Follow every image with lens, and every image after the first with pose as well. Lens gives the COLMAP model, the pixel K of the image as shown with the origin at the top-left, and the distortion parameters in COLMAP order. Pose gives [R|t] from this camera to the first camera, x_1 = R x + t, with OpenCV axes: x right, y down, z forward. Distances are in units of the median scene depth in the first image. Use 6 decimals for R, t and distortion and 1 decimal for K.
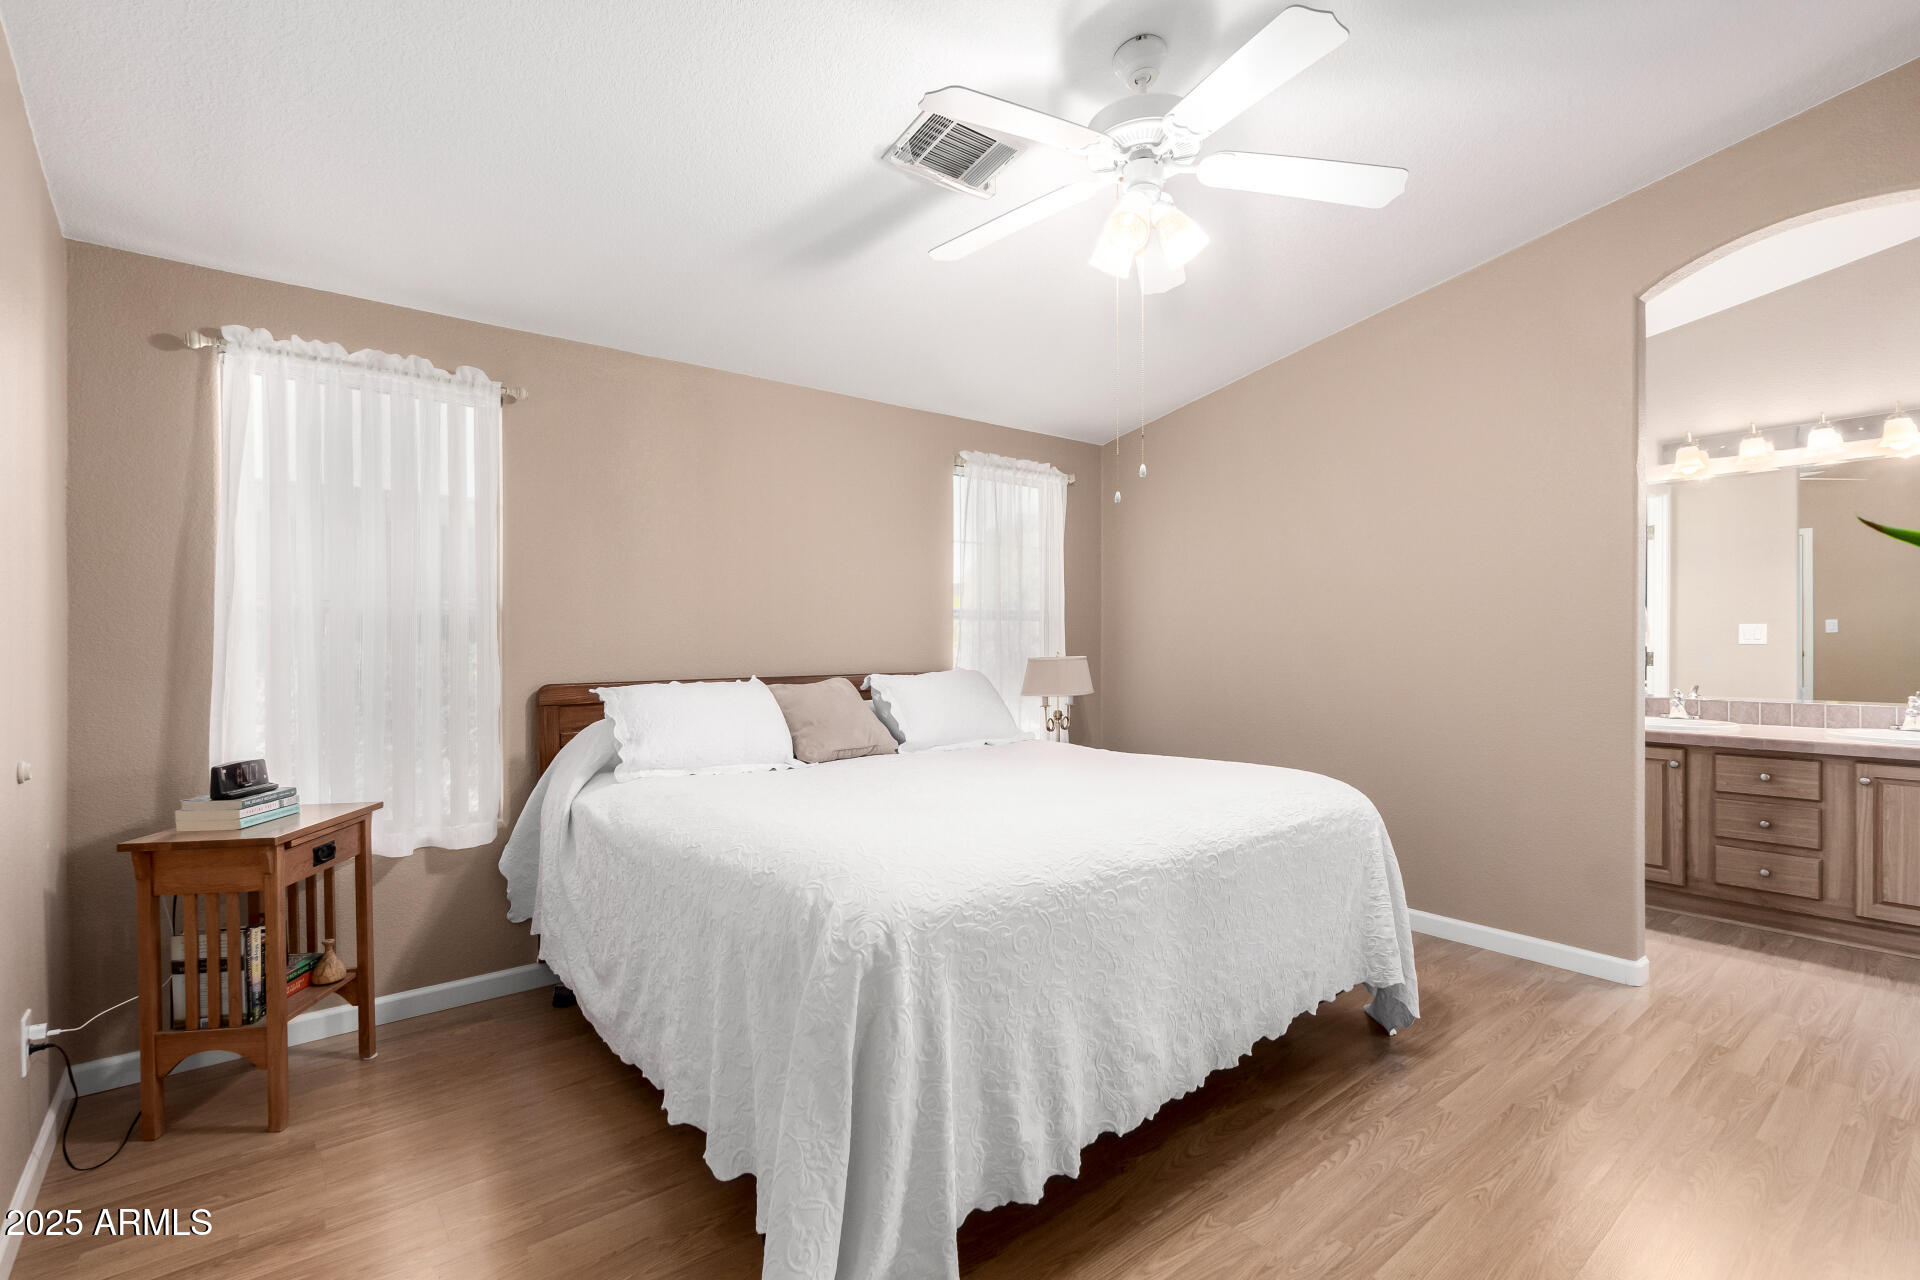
lens RADIAL K [[925.4, 0, 960.0], [0, 925.4, 640.0], [0, 0, 1]] dist [0.017174, -0.000415]
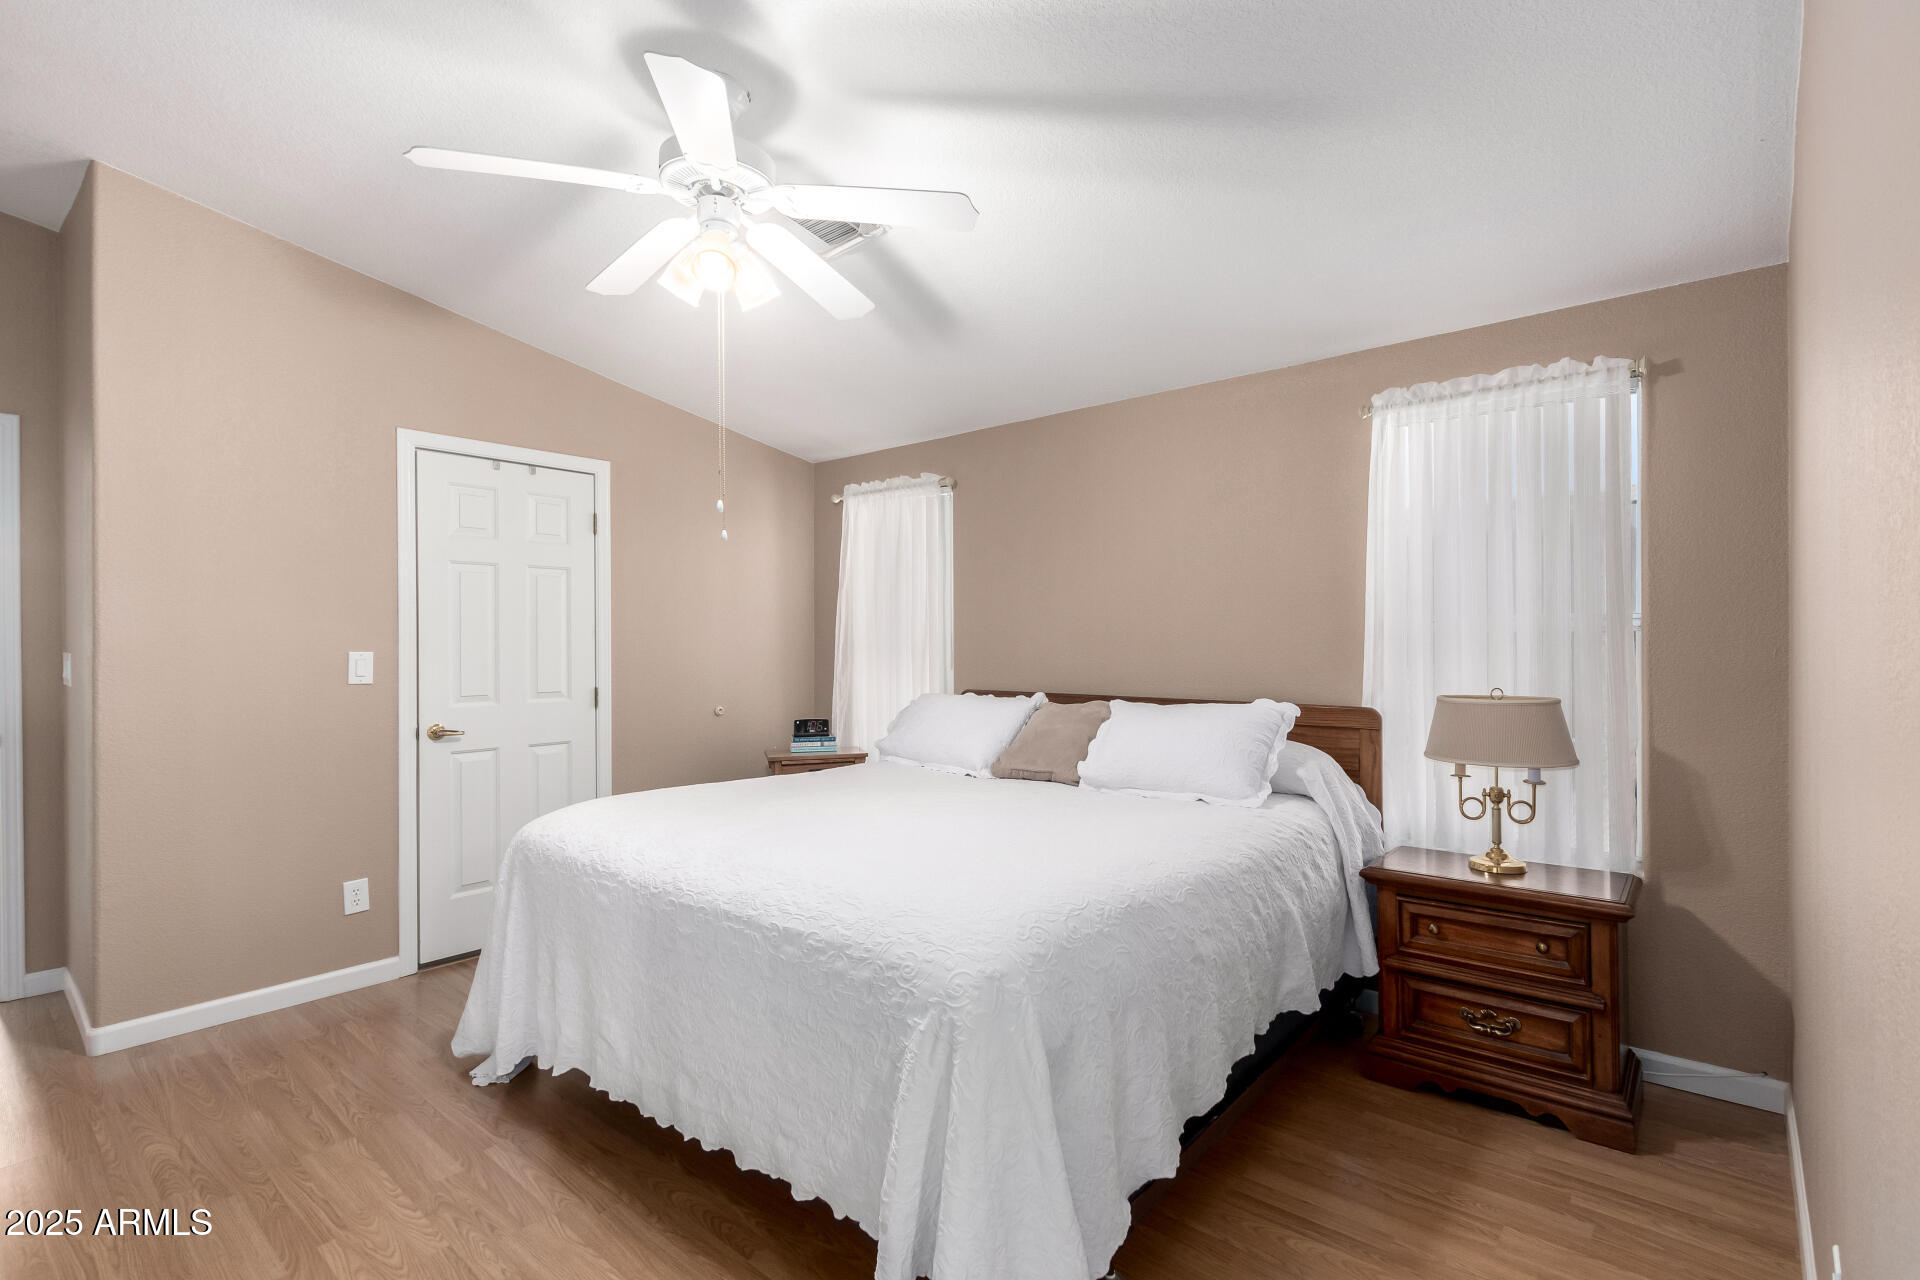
lens RADIAL K [[893.7, 0, 971.7], [0, 893.7, 643.0], [0, 0, 1]] dist [-0.002004, -0.000429]
pose [[0.154897, 0.005098, -0.987918, 0.598592], [-0.000295, 0.999987, 0.005114, -0.018513], [0.987931, -0.000500, 0.154896, 0.566516]]
